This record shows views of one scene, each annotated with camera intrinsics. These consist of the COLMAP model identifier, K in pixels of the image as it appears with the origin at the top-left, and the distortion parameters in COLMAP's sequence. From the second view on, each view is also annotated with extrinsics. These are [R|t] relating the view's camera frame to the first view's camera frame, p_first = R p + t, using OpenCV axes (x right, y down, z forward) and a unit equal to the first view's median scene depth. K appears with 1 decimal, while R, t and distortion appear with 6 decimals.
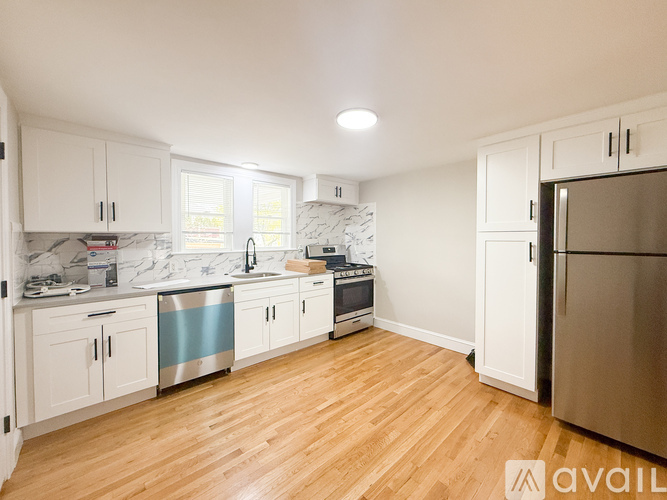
lens RADIAL K [[268.1, 0, 336.1], [0, 268.1, 242.3], [0, 0, 1]] dist [0.001299, 0.000093]
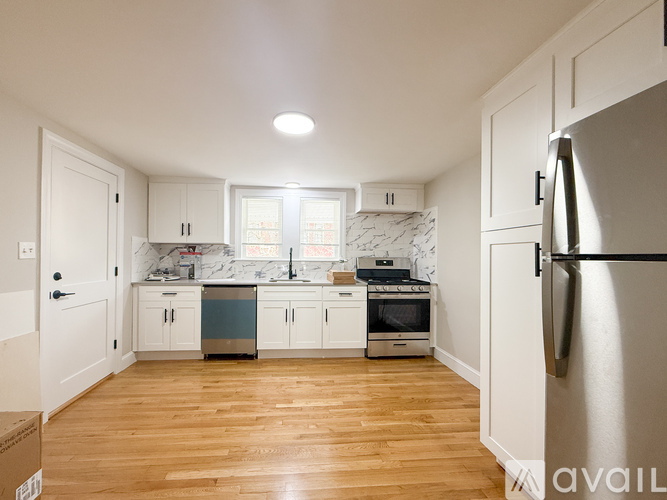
lens RADIAL K [[274.7, 0, 336.0], [0, 274.7, 257.3], [0, 0, 1]] dist [0.000786, 0.000185]
pose [[0.793596, 0.006089, -0.608414, 0.530013], [-0.019595, 0.999687, -0.015555, 0.035506], [0.608129, 0.024266, 0.793467, 0.188236]]
